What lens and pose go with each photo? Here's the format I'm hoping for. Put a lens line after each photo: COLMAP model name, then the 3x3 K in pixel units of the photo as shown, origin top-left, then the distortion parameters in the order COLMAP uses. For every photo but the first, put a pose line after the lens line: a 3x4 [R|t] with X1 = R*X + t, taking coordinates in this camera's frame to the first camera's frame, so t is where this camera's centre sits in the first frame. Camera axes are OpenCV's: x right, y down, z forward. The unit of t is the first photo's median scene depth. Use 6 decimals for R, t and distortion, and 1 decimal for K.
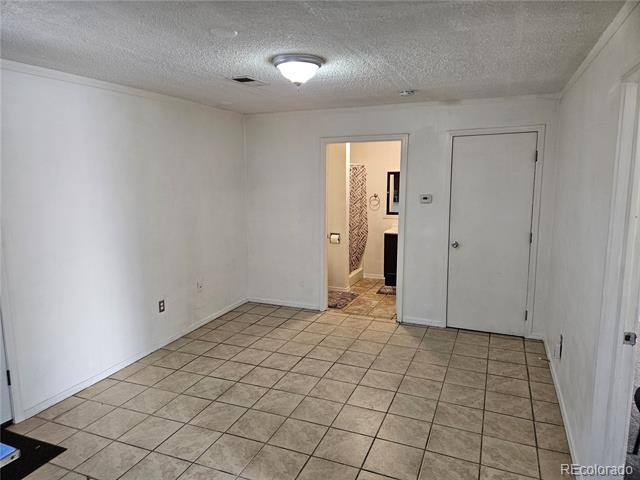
lens RADIAL K [[424.6, 0, 315.8], [0, 424.6, 240.5], [0, 0, 1]] dist [0.074058, -0.052753]
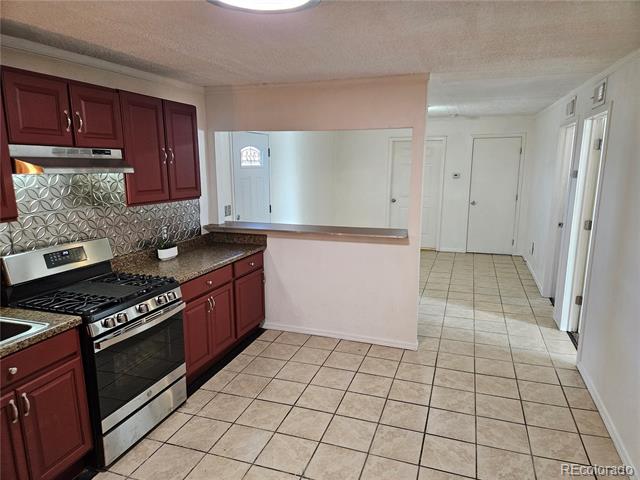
lens RADIAL K [[424.6, 0, 321.4], [0, 424.6, 248.1], [0, 0, 1]] dist [0.074058, -0.052753]
pose [[0.997249, -0.011396, 0.073247, -0.415781], [0.007518, 0.998566, 0.053013, 0.097623], [-0.073746, -0.052317, 0.995904, -0.681745]]
